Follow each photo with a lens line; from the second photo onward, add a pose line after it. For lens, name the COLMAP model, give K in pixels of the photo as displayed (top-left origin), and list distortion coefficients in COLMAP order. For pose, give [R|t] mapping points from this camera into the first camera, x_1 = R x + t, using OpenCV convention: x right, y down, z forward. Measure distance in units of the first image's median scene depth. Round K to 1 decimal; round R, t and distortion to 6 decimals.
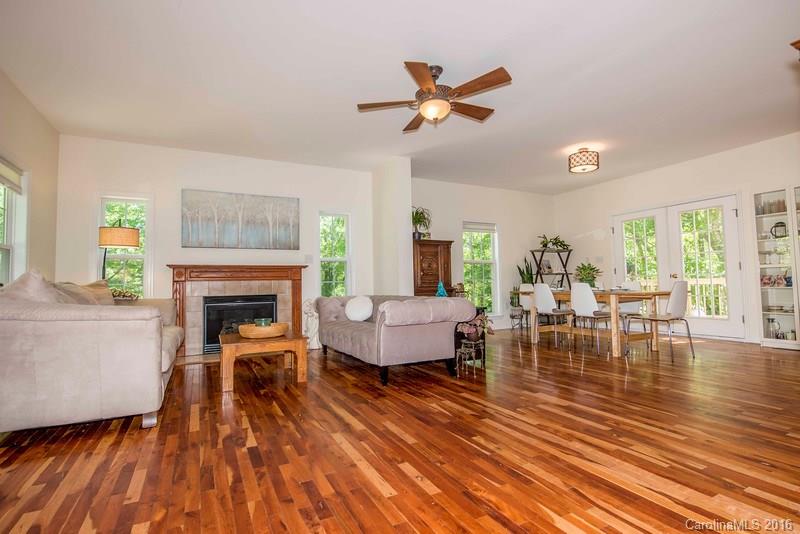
lens RADIAL K [[398.1, 0, 397.7], [0, 398.1, 264.3], [0, 0, 1]] dist [-0.001206, 0.000381]
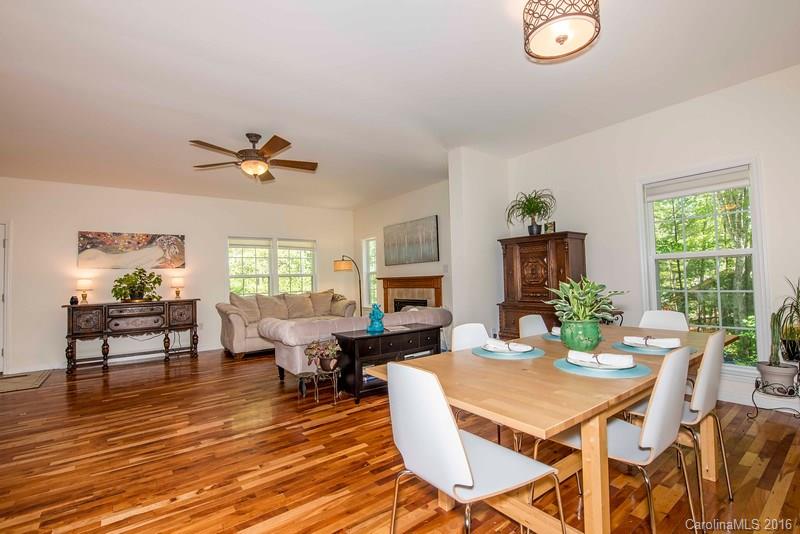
lens RADIAL K [[364.7, 0, 399.8], [0, 364.7, 264.4], [0, 0, 1]] dist [-0.025688, -0.000902]
pose [[0.170117, -0.025303, -0.985099, 0.778534], [0.076965, 0.996958, -0.012317, -0.024138], [0.982414, -0.073723, 0.171547, 0.754045]]
